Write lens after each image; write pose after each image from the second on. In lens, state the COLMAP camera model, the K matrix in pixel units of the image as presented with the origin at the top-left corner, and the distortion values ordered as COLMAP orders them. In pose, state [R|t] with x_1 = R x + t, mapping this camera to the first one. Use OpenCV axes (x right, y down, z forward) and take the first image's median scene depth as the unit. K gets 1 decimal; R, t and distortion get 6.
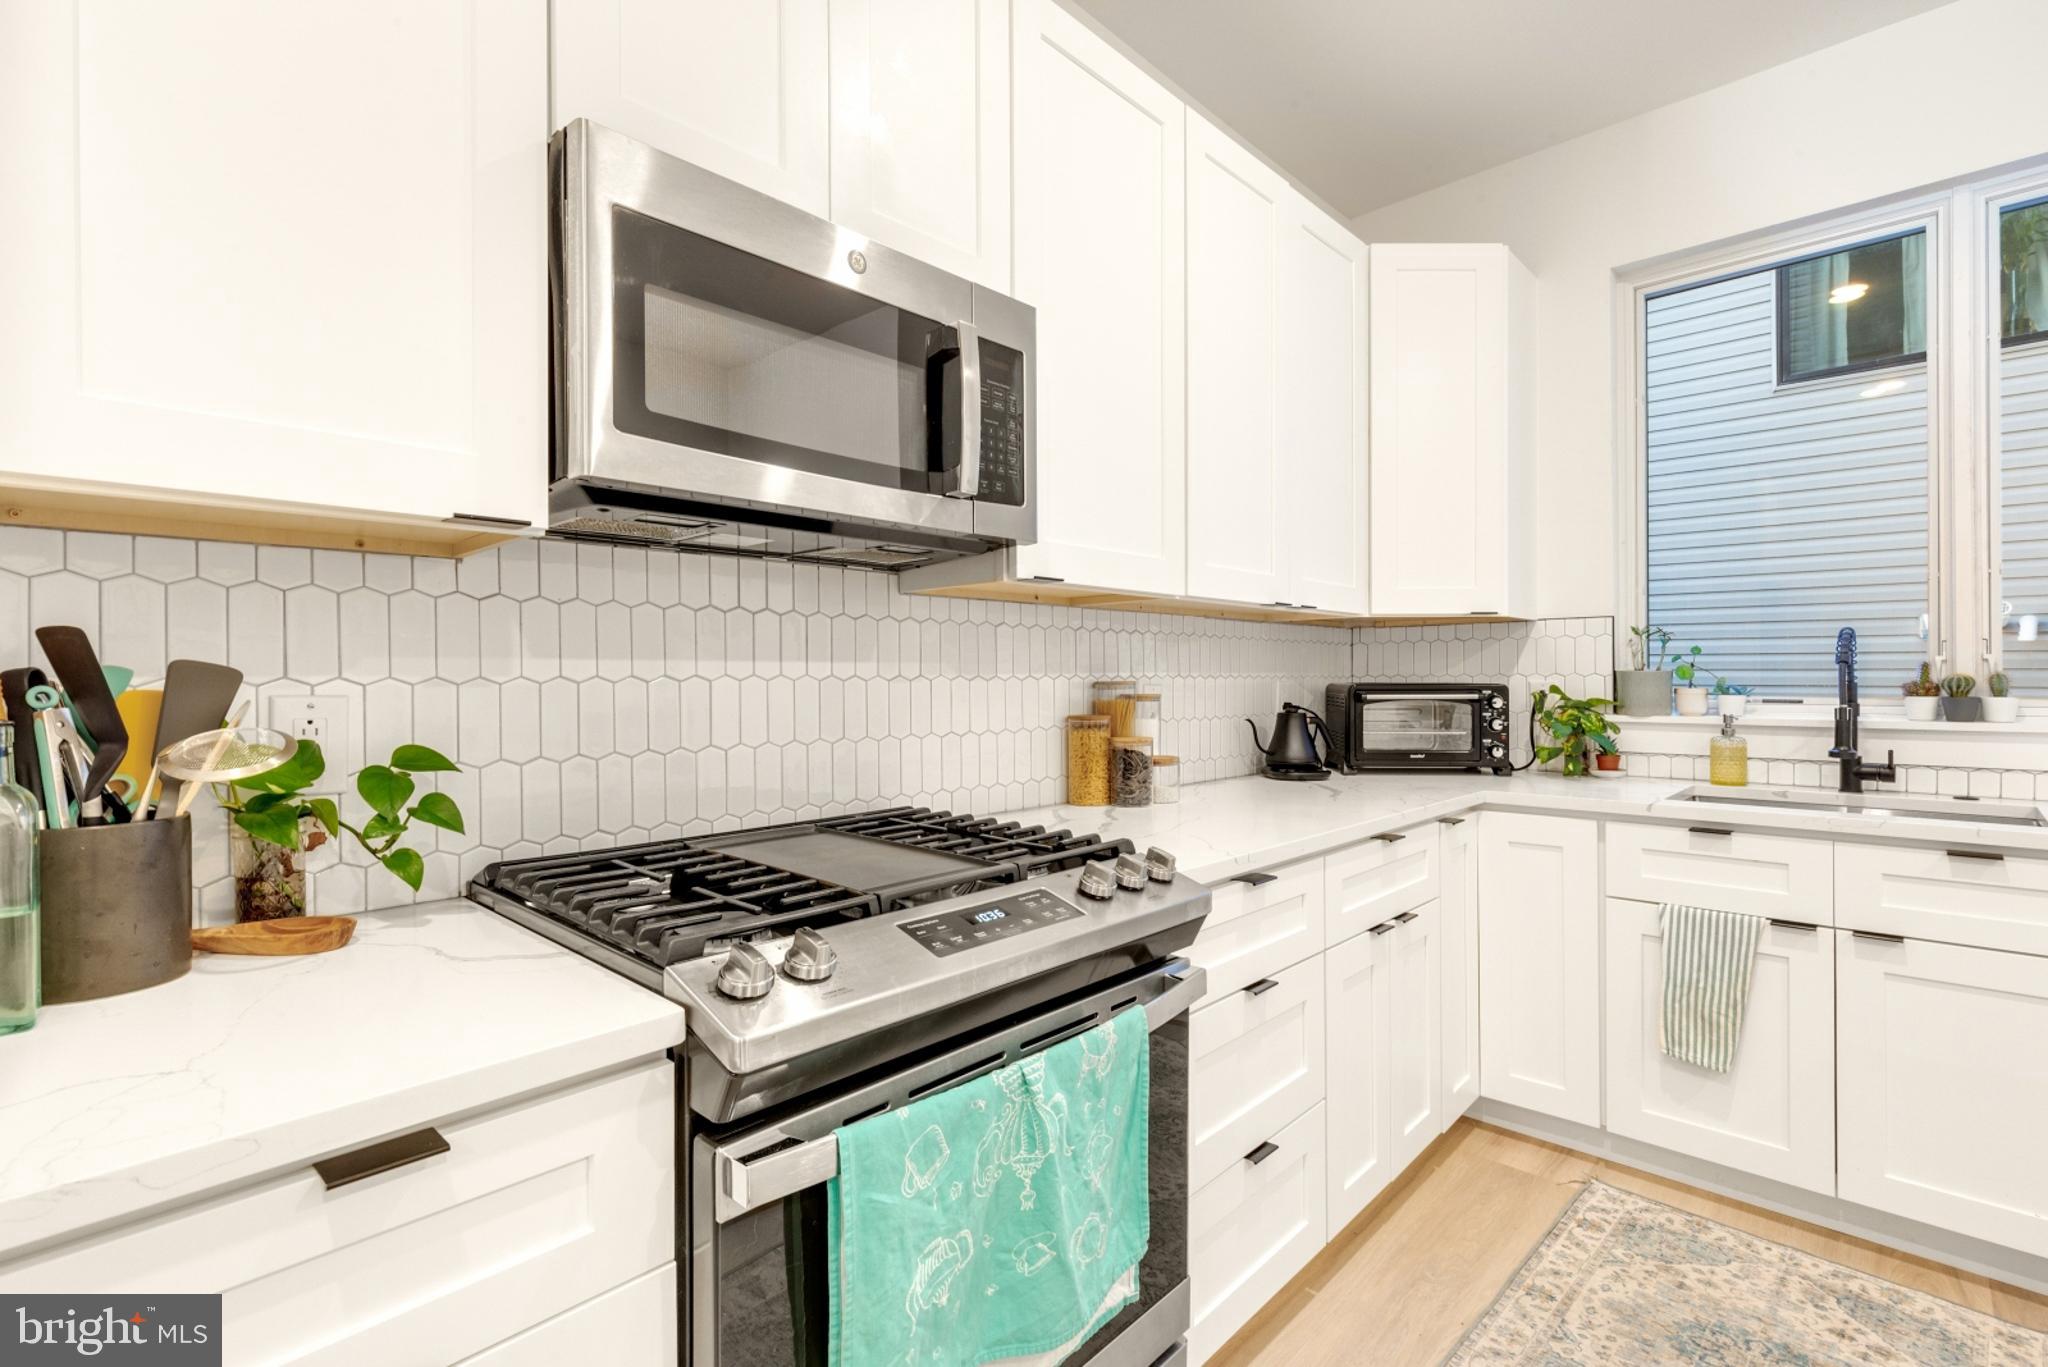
lens RADIAL K [[943.9, 0, 1025.4], [0, 943.9, 674.4], [0, 0, 1]] dist [0.010649, -0.001771]
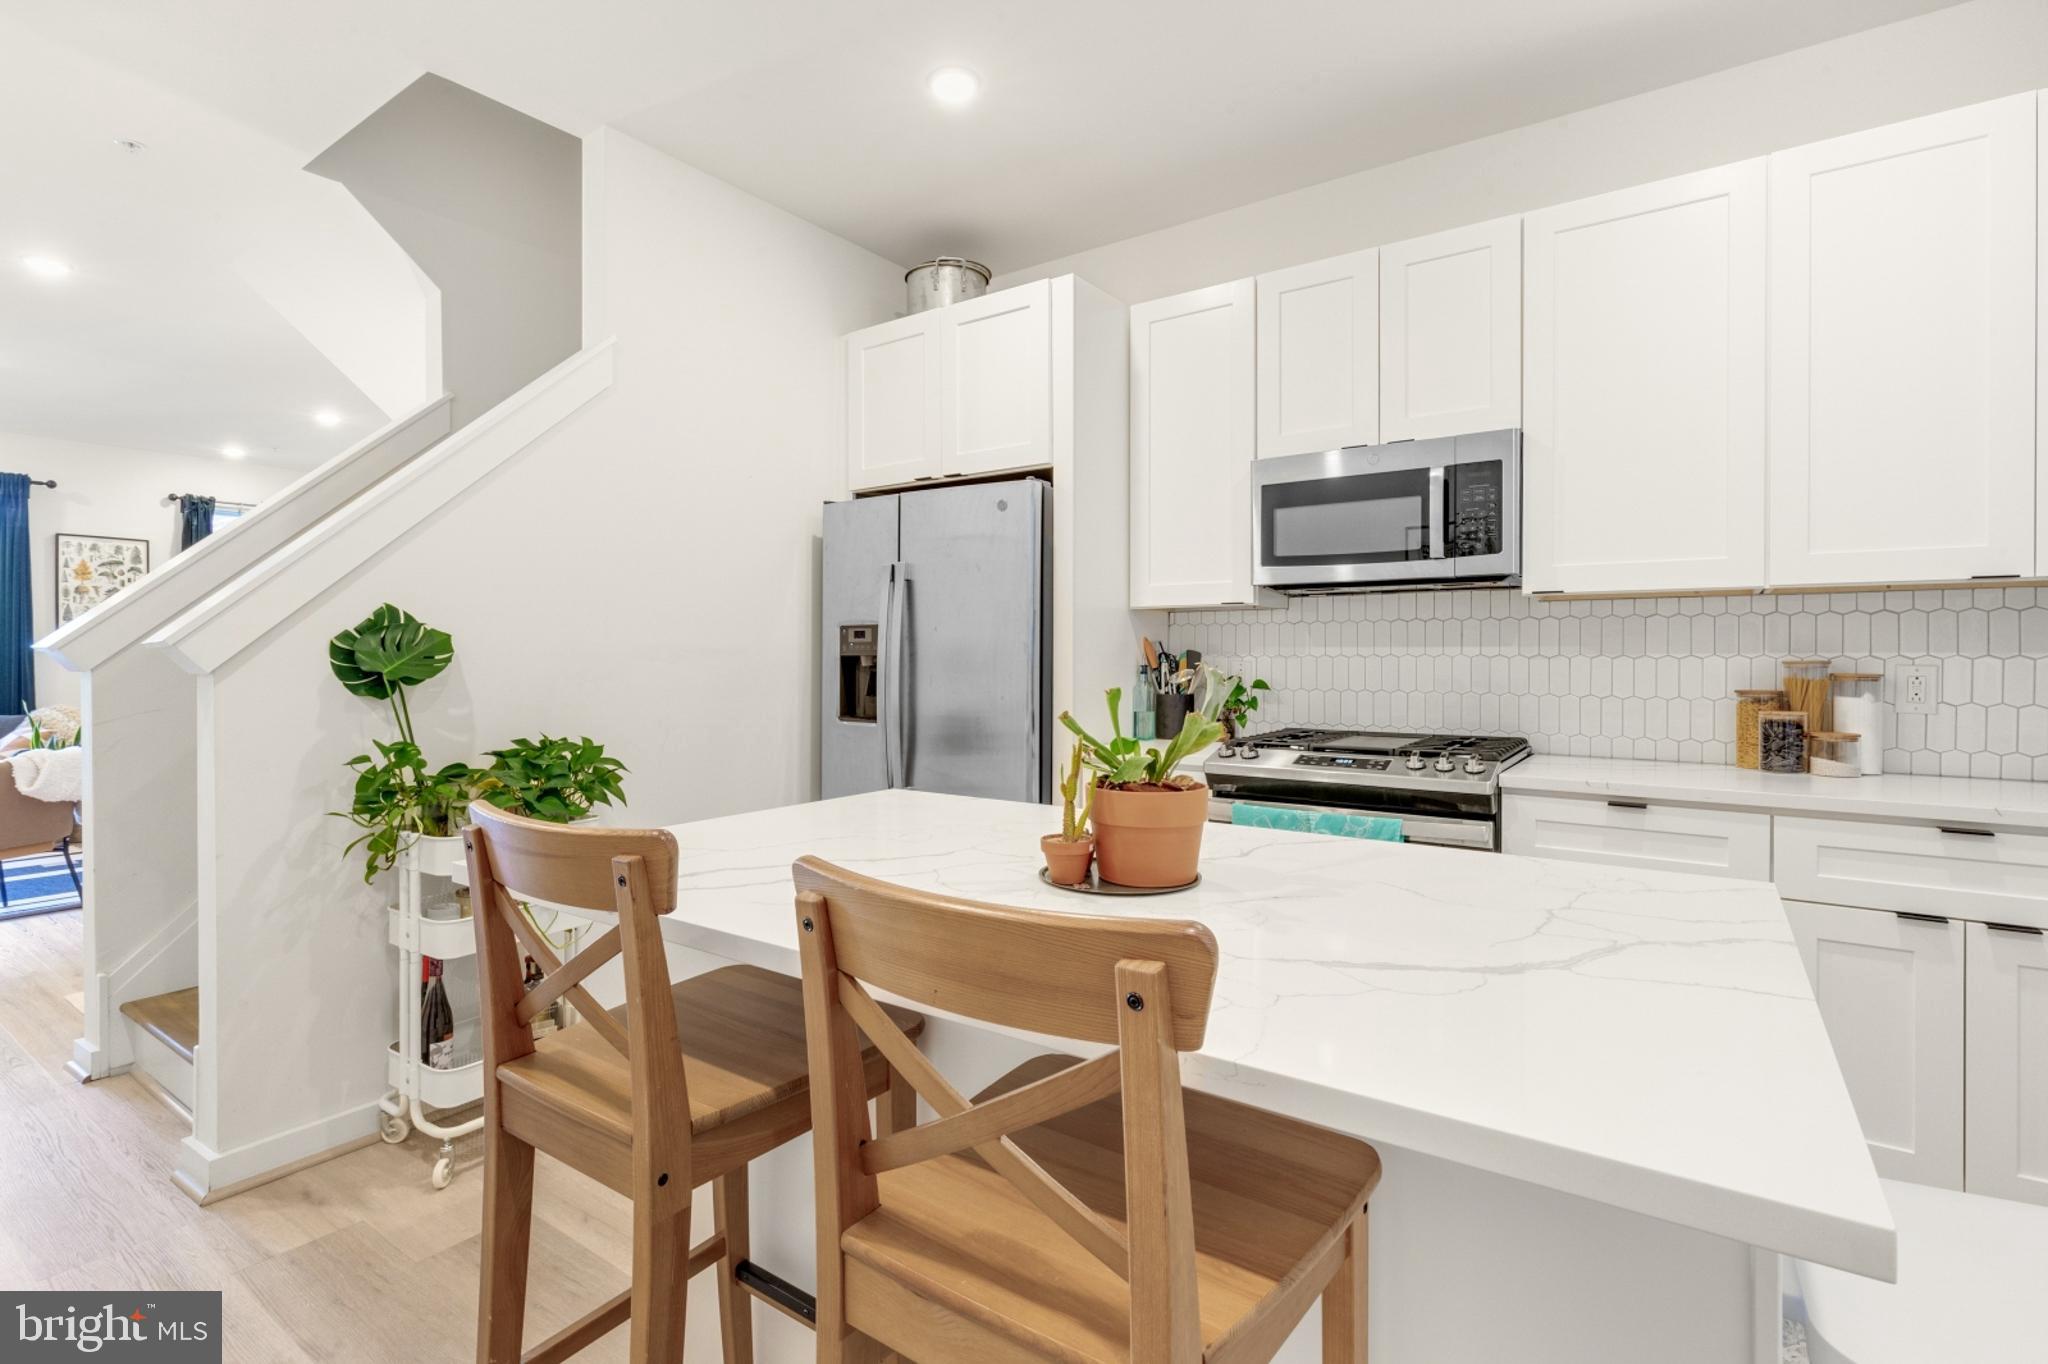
lens RADIAL K [[949.7, 0, 1012.0], [0, 949.7, 662.0], [0, 0, 1]] dist [-0.001670, -0.000865]
pose [[0.141189, 0.012188, -0.989908, 1.110092], [0.000148, 0.999924, 0.012333, -0.005330], [0.989983, -0.001888, 0.141177, -0.066624]]
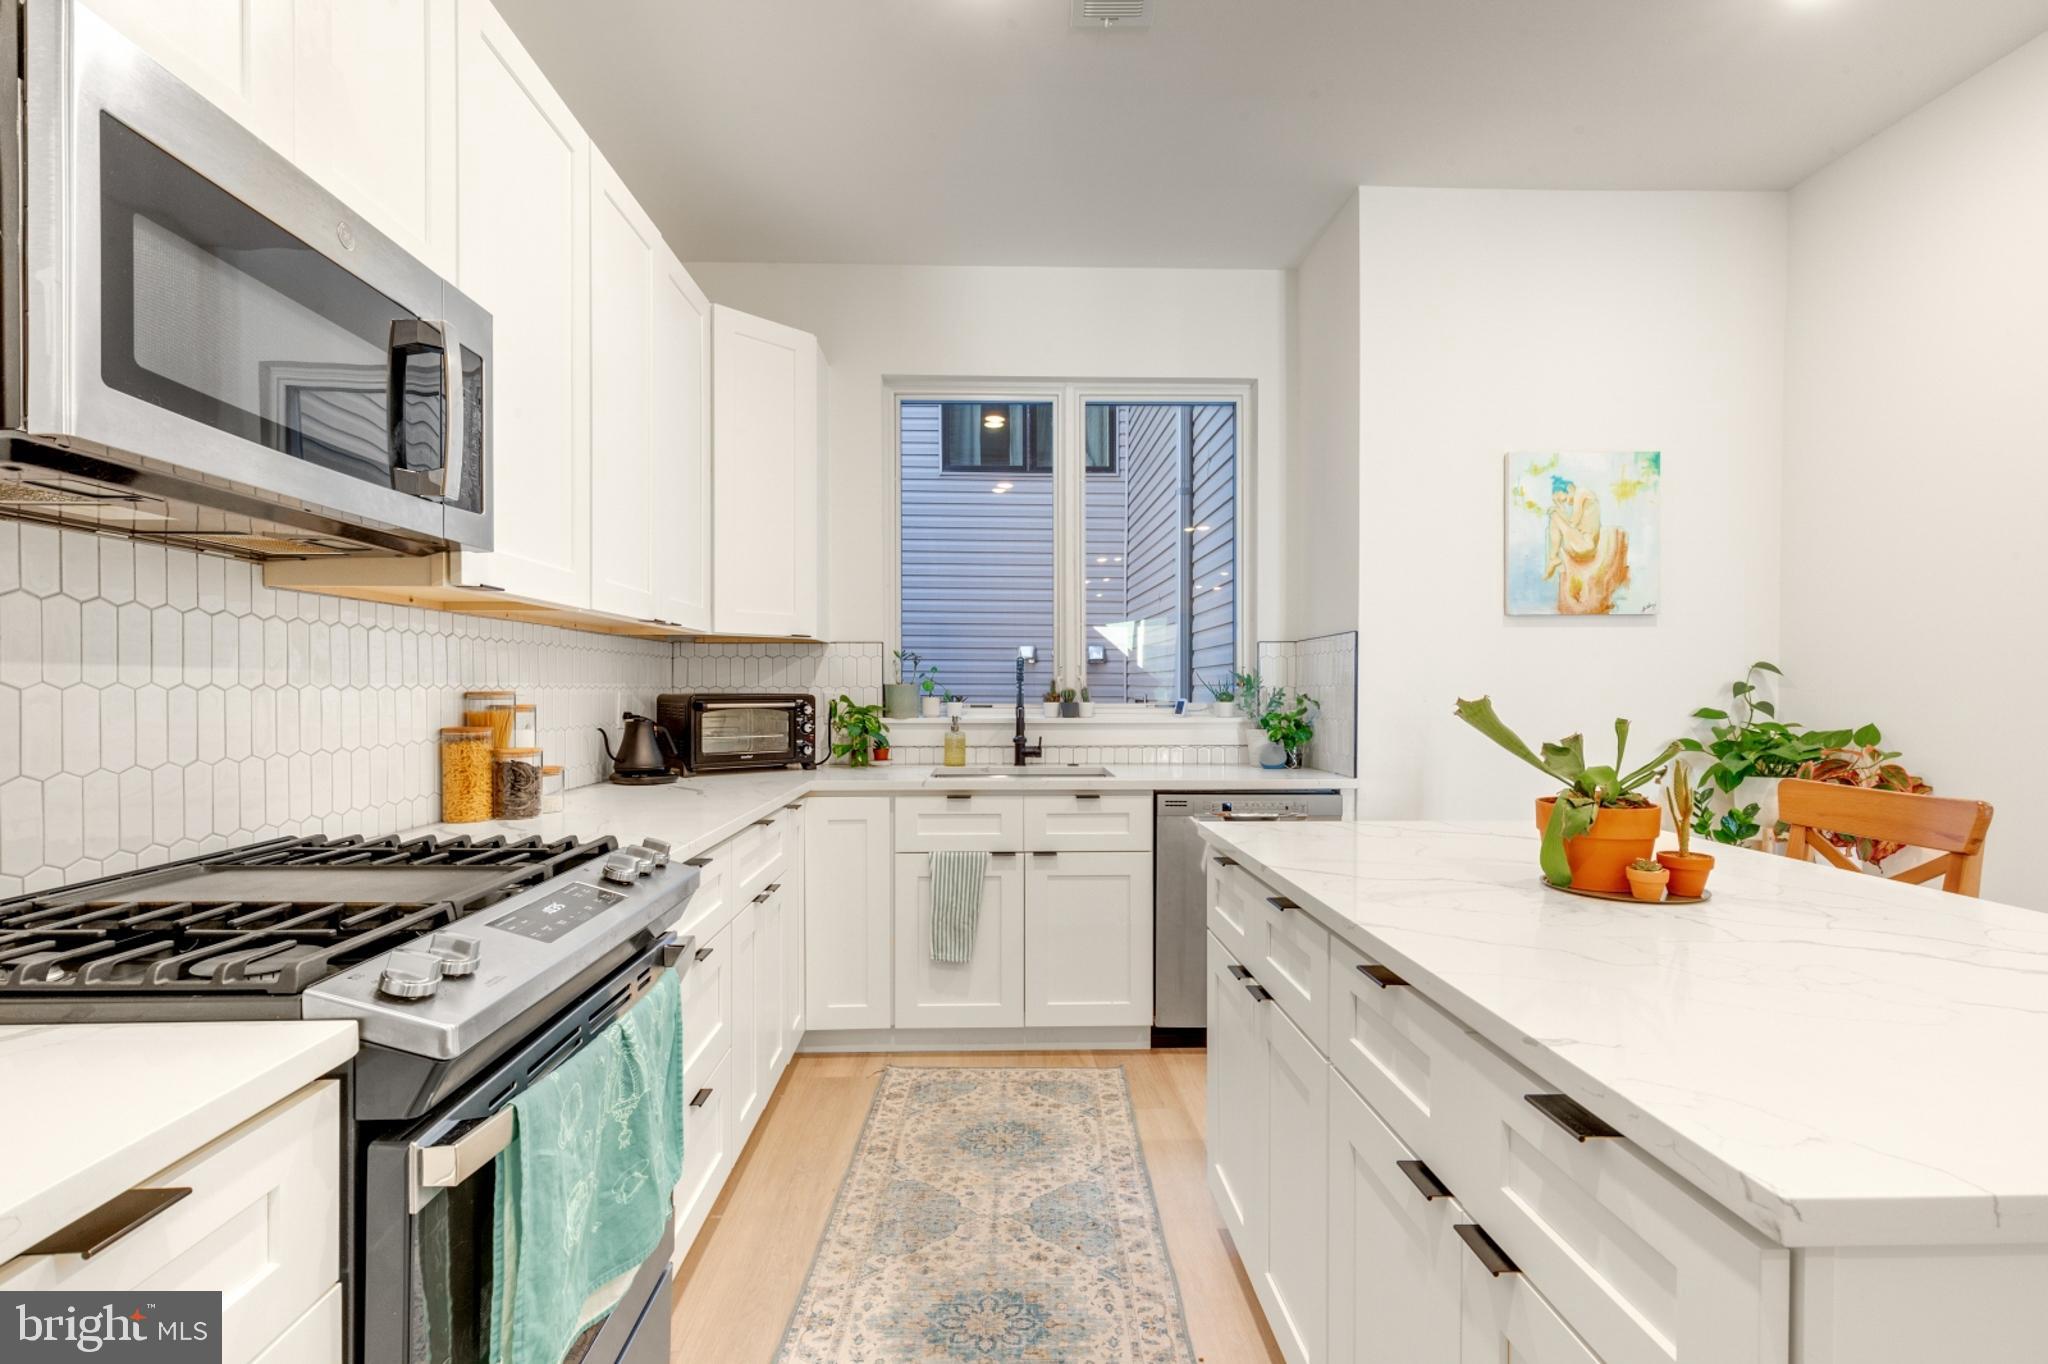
lens RADIAL K [[967.0, 0, 1024.0], [0, 967.0, 682.0], [0, 0, 1]] dist [0.029457, -0.000198]
pose [[0.699702, 0.008897, 0.714379, -0.246470], [-0.006312, 0.999960, -0.006271, 0.000328], [-0.714407, -0.000122, 0.699731, -0.088646]]
